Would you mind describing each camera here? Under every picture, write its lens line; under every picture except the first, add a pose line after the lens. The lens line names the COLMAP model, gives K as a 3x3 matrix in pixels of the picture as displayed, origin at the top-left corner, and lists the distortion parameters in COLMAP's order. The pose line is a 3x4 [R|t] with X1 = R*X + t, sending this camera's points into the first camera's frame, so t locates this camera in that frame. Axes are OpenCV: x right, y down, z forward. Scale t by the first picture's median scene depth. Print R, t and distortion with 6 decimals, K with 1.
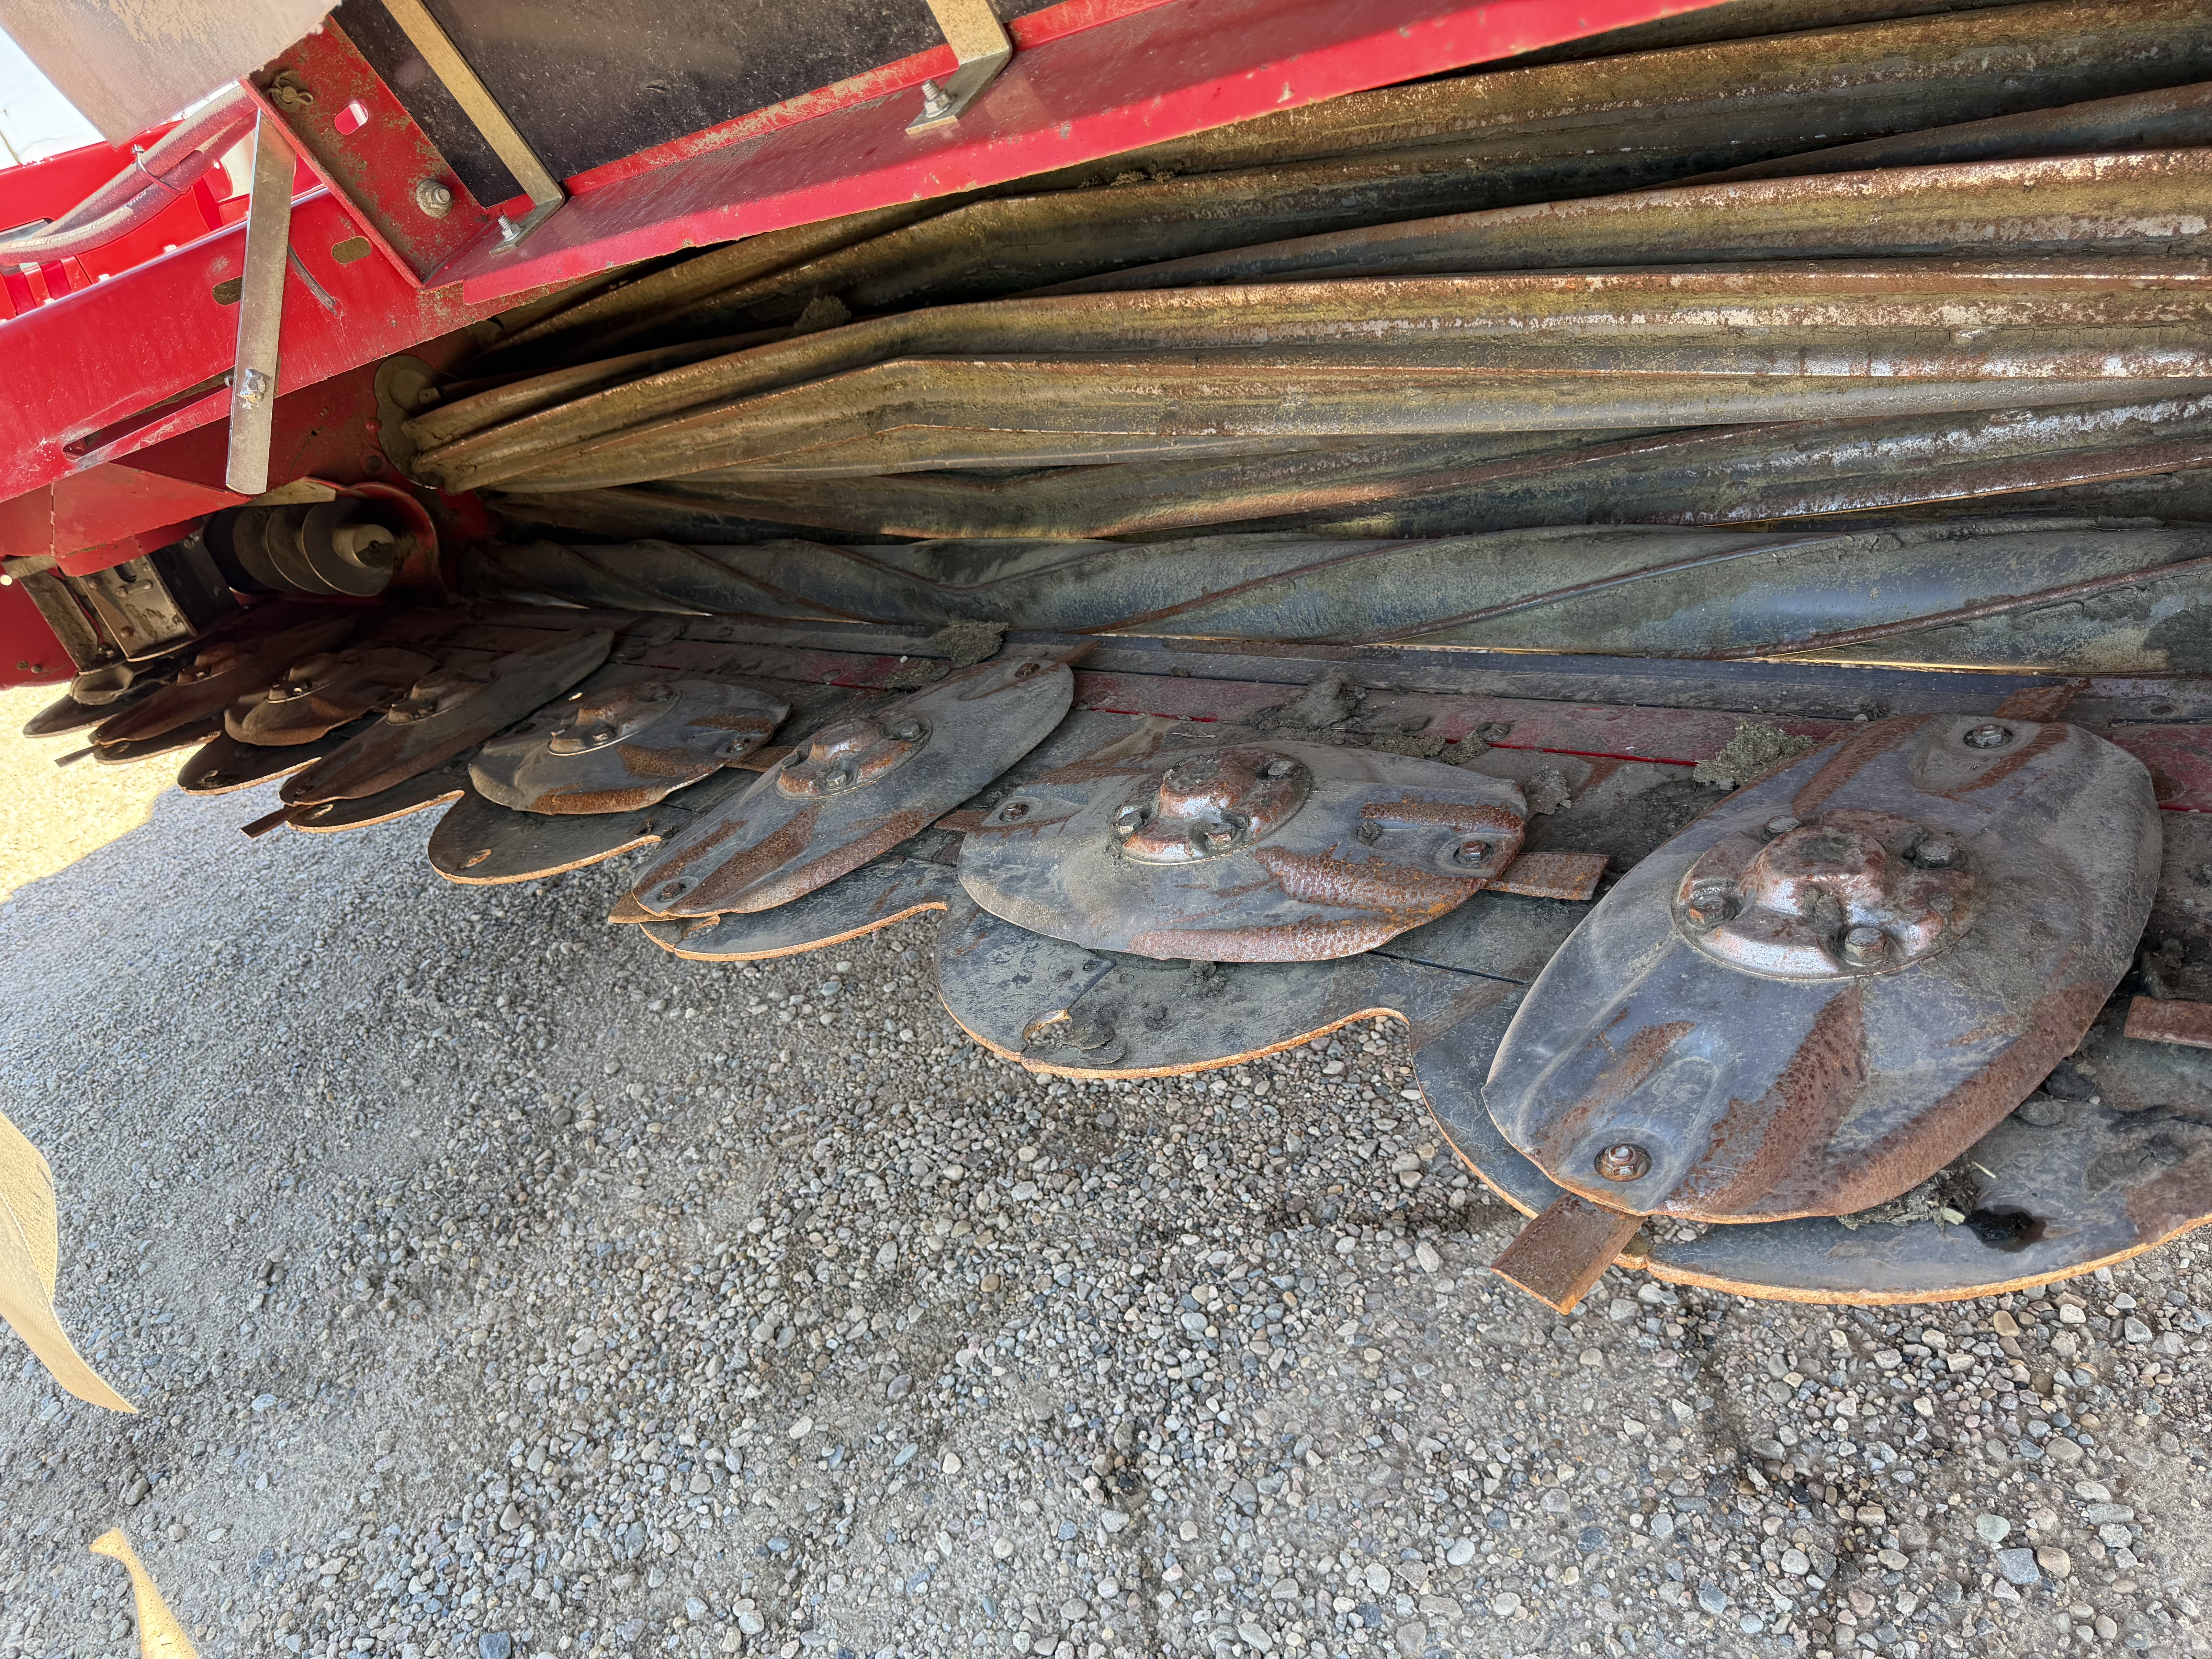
lens RADIAL K [[1581.2, 0, 1104.3], [0, 1581.2, 854.2], [0, 0, 1]] dist [0.021631, -0.031938]
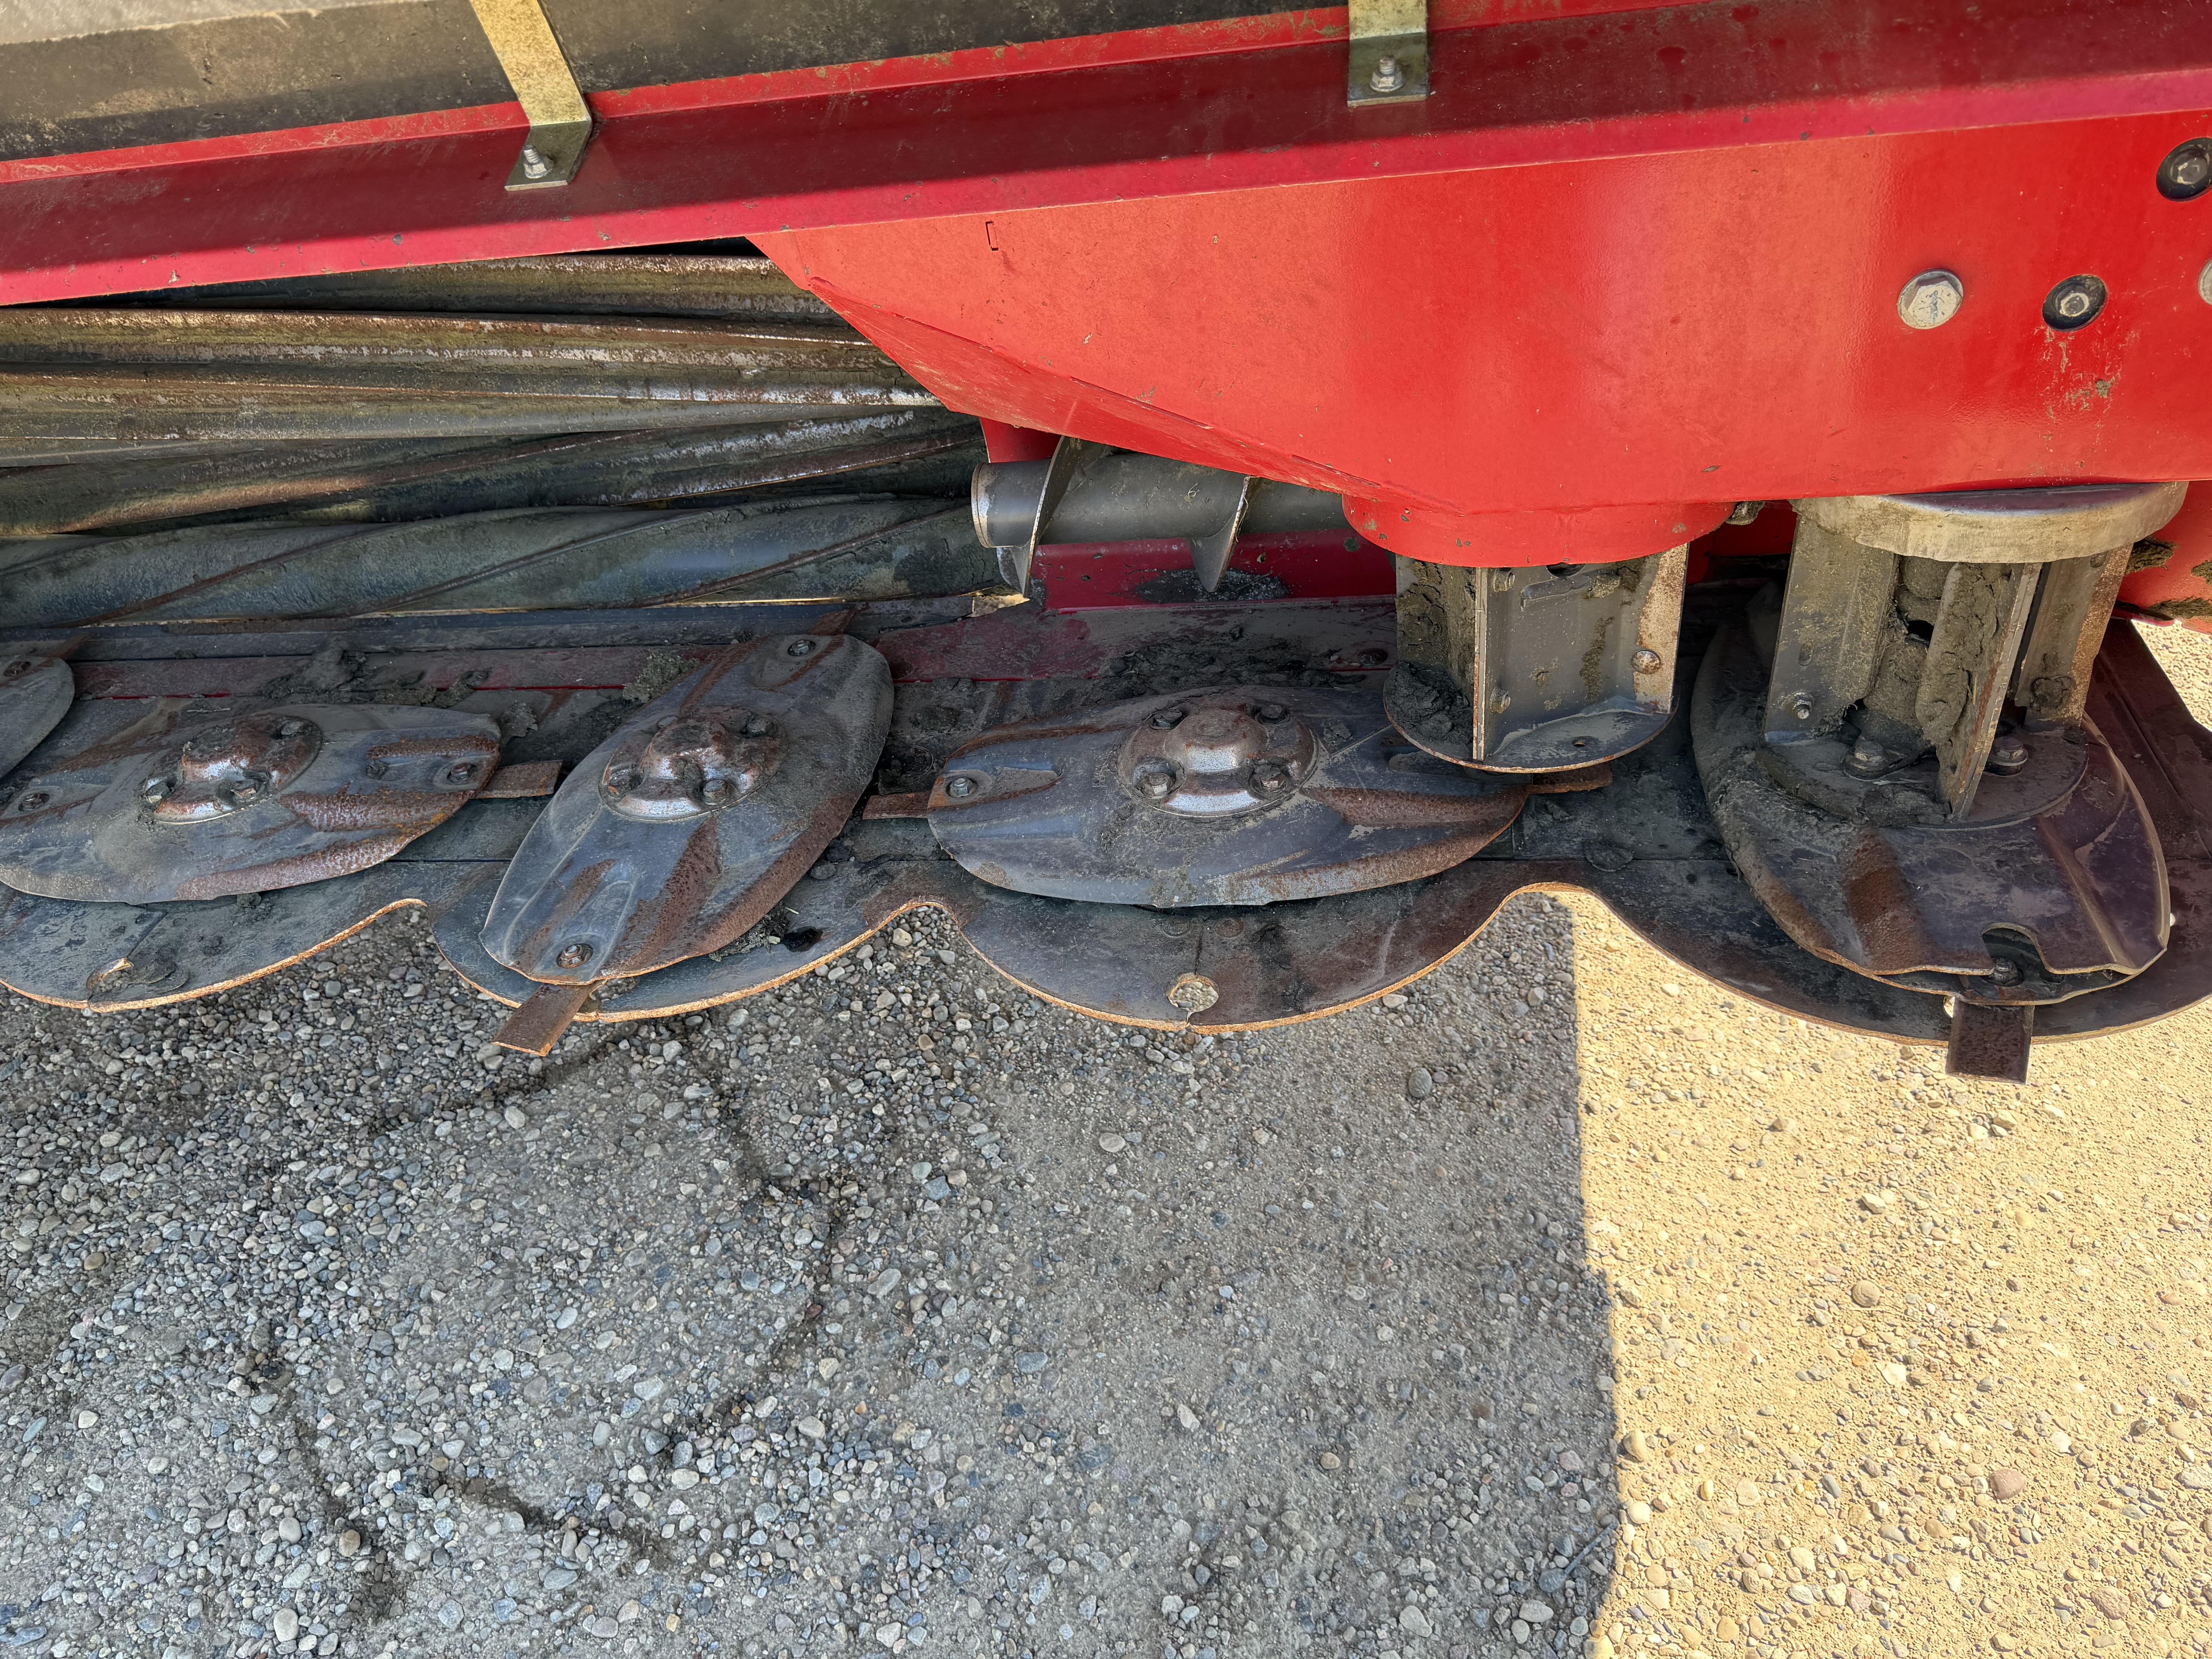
lens RADIAL K [[1581.2, 0, 1104.3], [0, 1581.2, 854.2], [0, 0, 1]] dist [0.021631, -0.031938]
pose [[0.842385, -0.169087, 0.511661, -0.001639], [0.147433, 0.985586, 0.082974, 0.026459], [-0.518315, 0.005539, 0.855172, -0.302090]]
